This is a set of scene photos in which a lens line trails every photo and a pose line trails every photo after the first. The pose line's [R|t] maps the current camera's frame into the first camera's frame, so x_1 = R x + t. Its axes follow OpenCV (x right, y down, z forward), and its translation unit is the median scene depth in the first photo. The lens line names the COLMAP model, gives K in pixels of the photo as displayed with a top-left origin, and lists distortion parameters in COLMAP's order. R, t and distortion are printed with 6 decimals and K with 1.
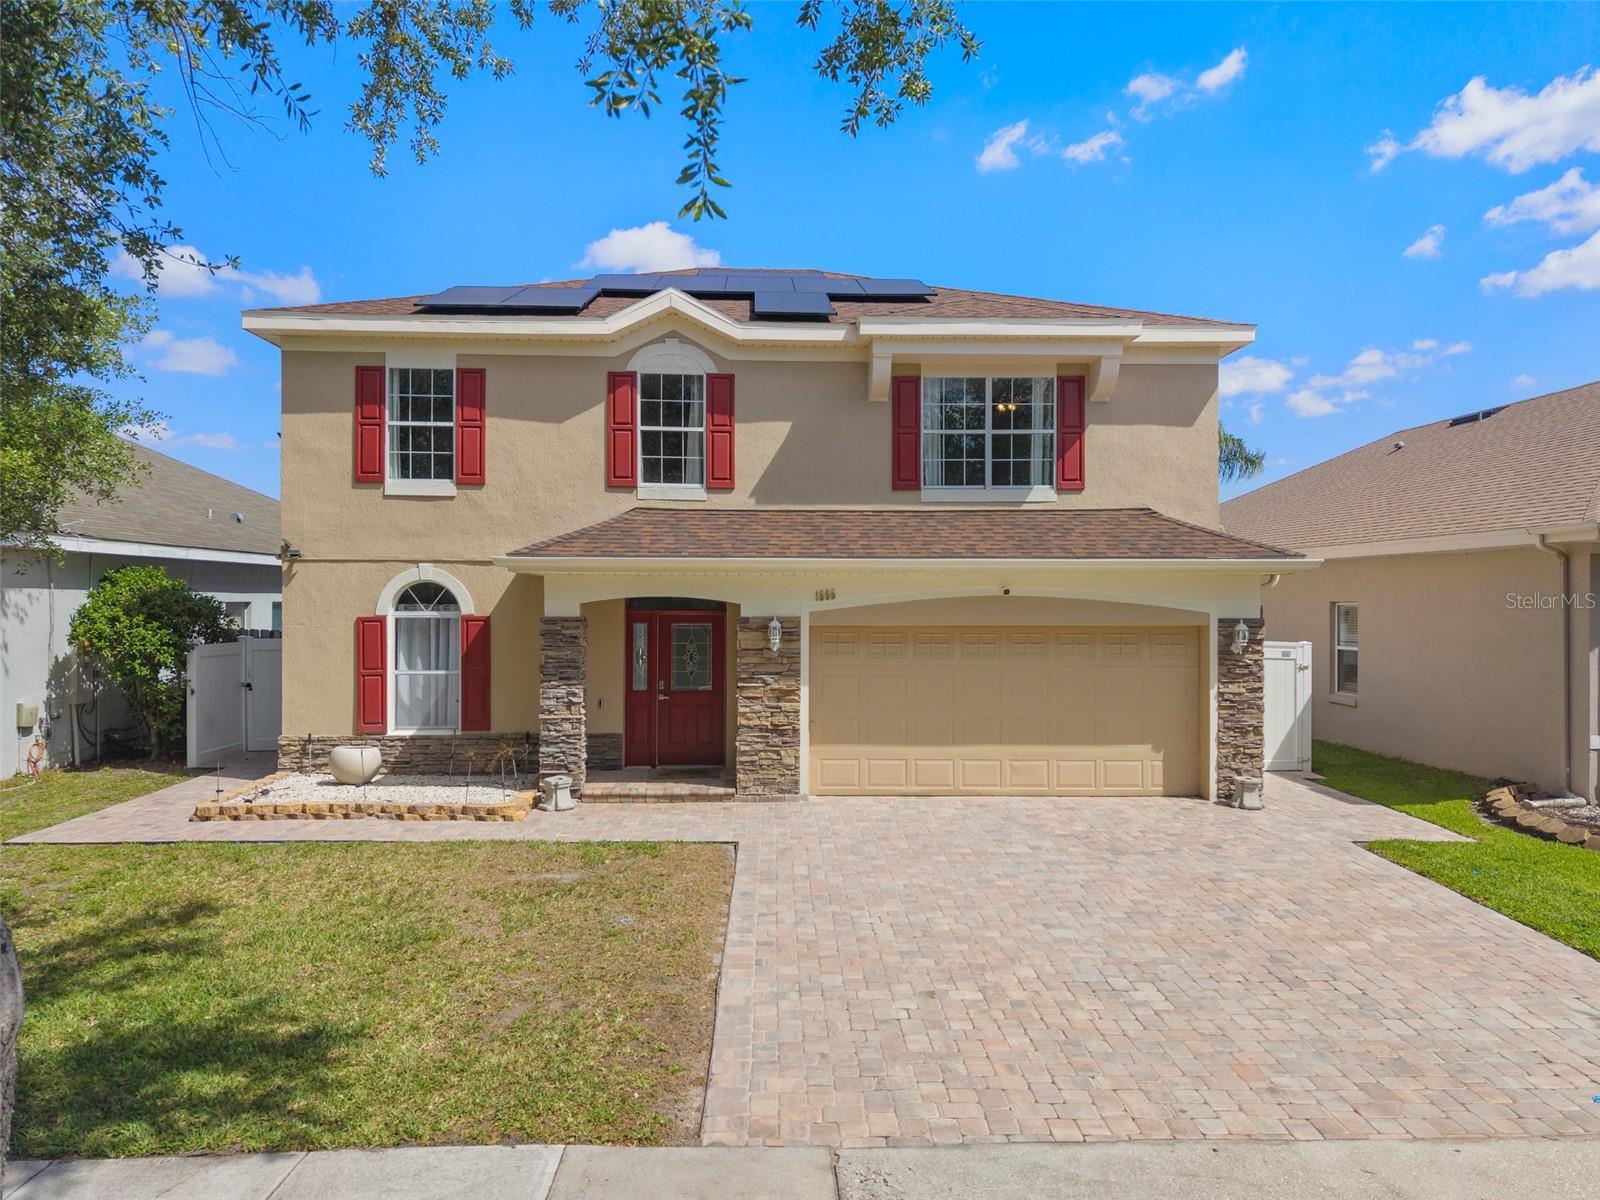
lens RADIAL K [[1041.8, 0, 803.3], [0, 1041.8, 599.0], [0, 0, 1]] dist [0.013047, -0.010524]
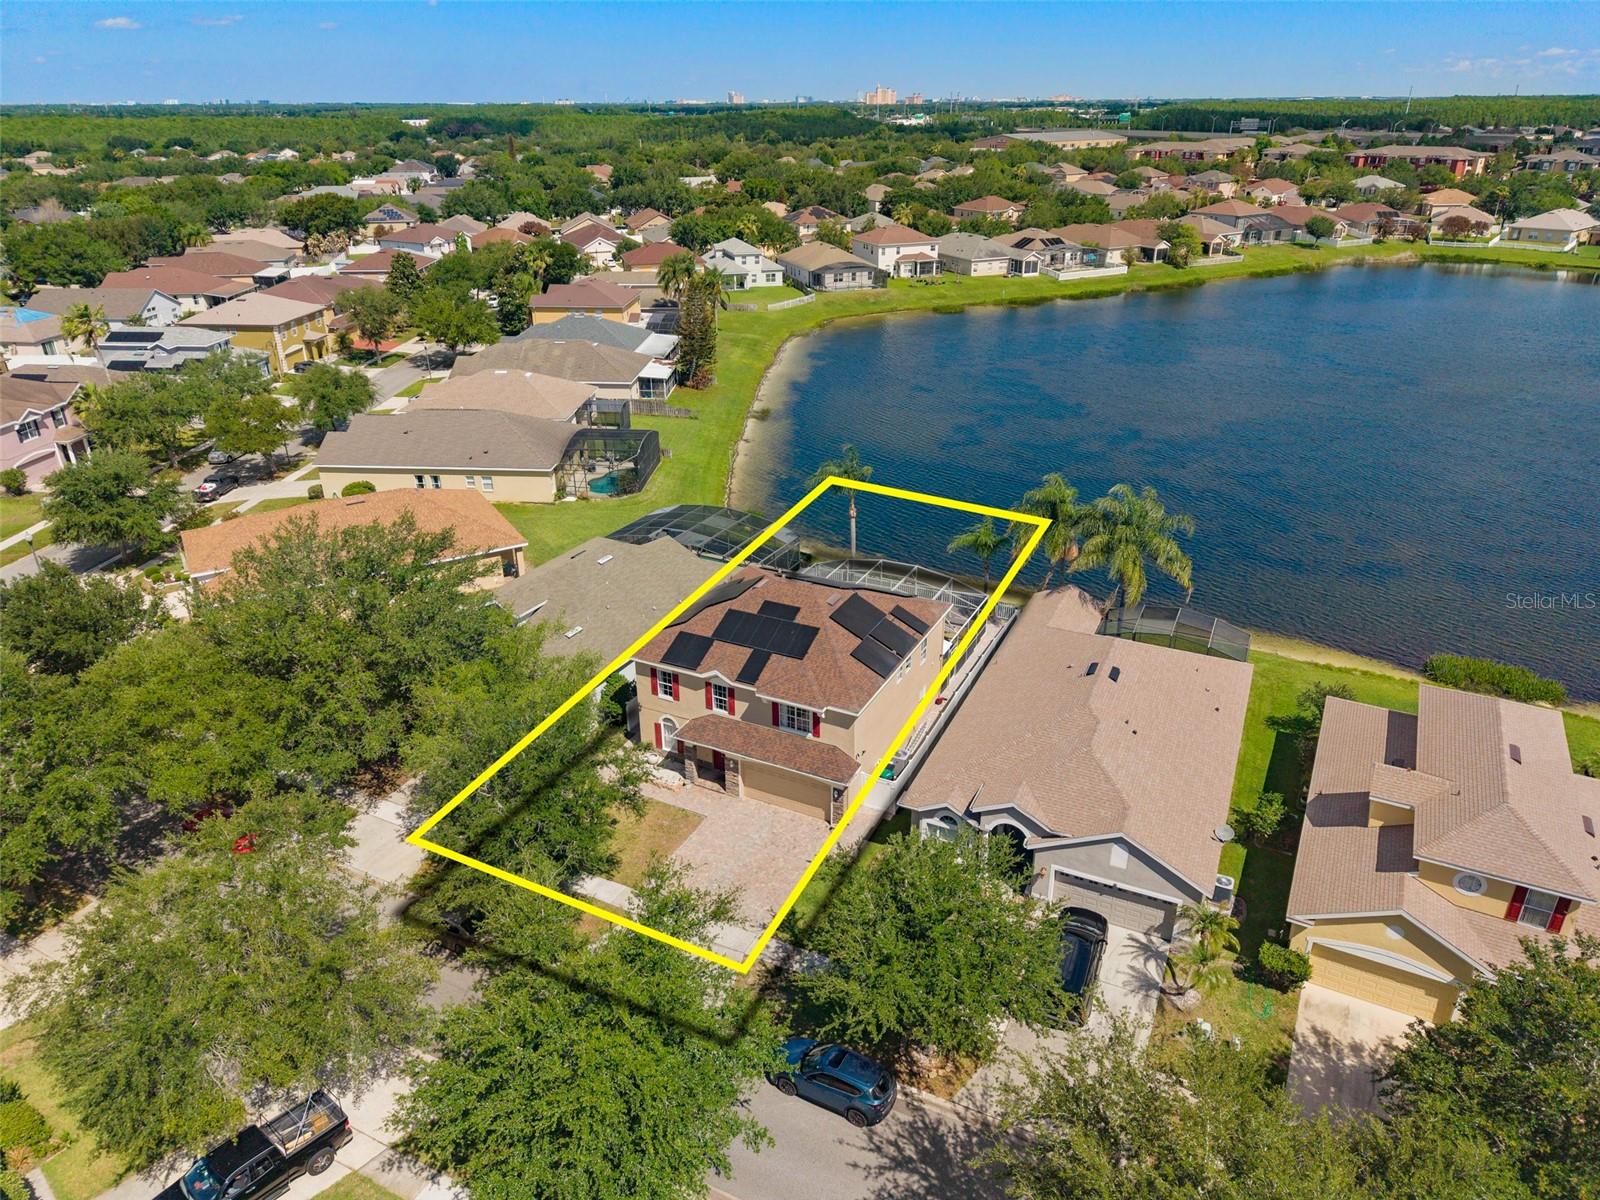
lens RADIAL K [[1041.8, 0, 788.4], [0, 1041.8, 600.3], [0, 0, 1]] dist [0.013047, -0.010524]
pose [[0.880663, 0.199241, -0.429808, 1.759131], [0.008587, 0.900398, 0.434981, -2.270923], [0.473665, -0.386763, 0.791237, -1.860413]]
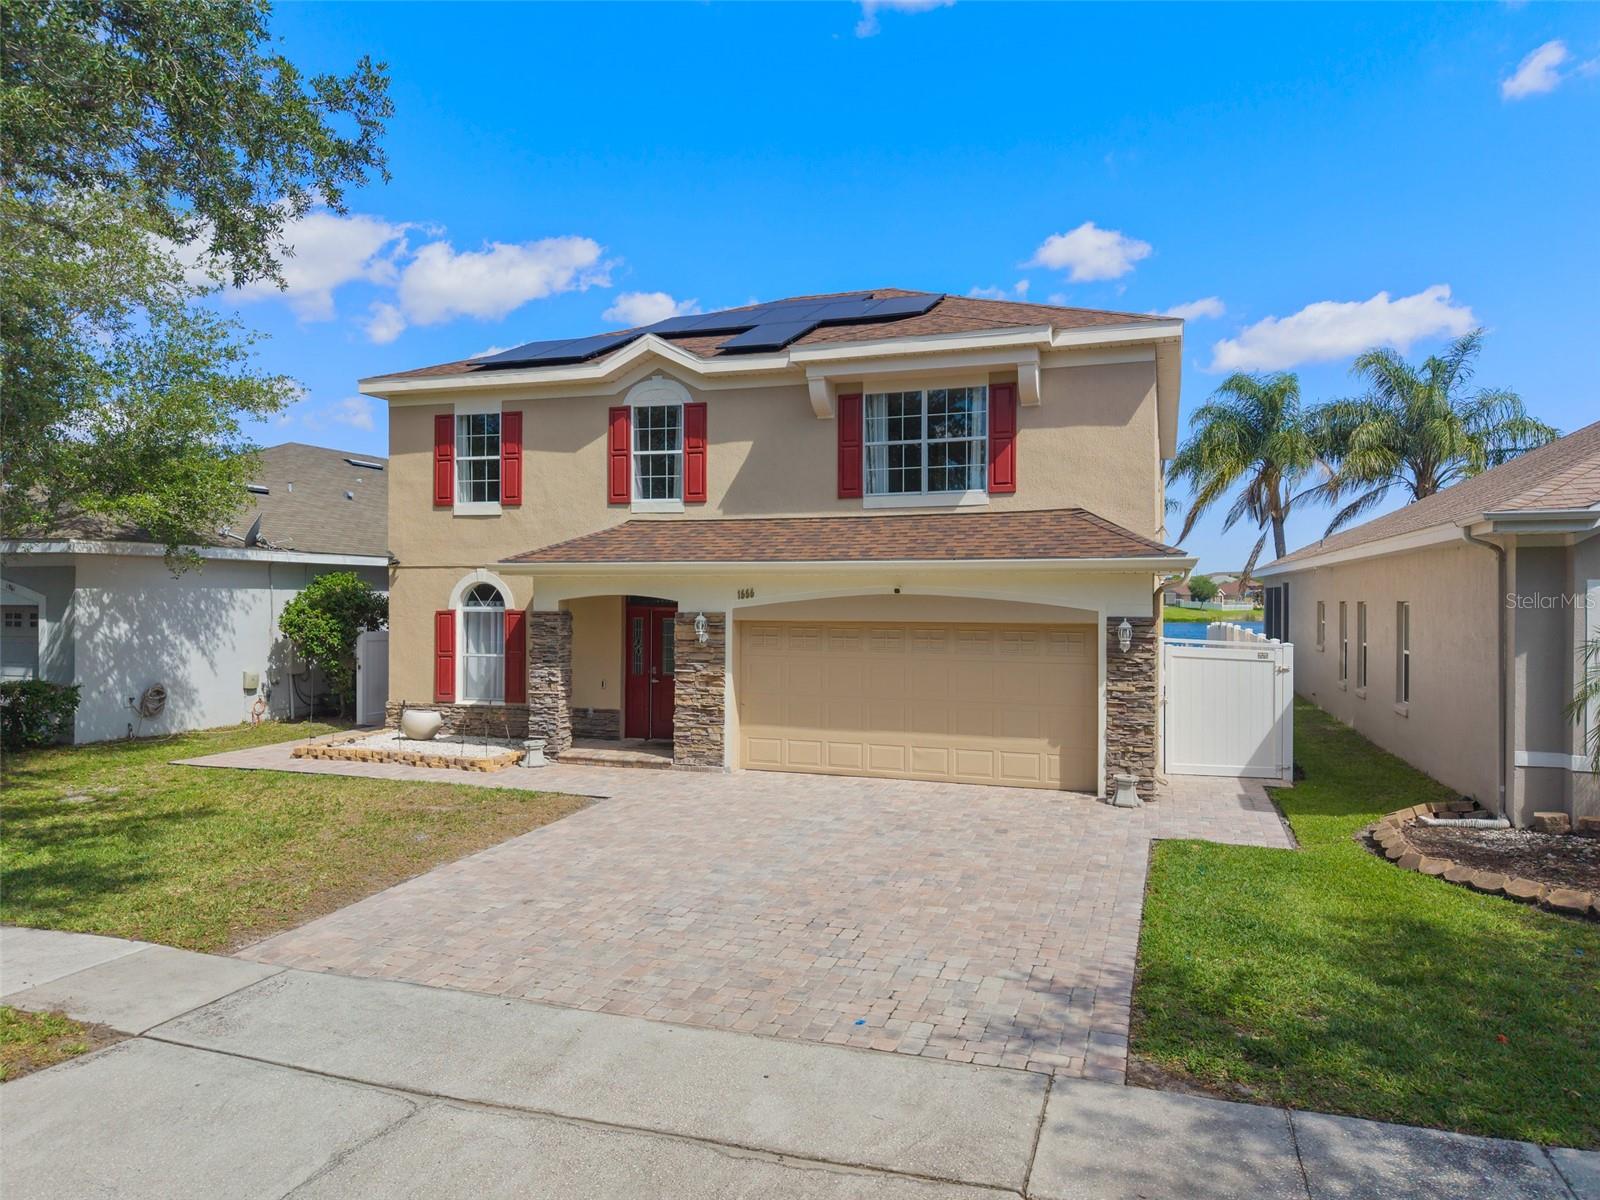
lens RADIAL K [[1041.8, 0, 798.6], [0, 1041.8, 601.5], [0, 0, 1]] dist [0.013047, -0.010524]
pose [[0.937451, 0.002492, -0.348107, 0.460362], [-0.001490, 0.999994, 0.003147, 0.000937], [0.348113, -0.002431, 0.937449, -0.050112]]
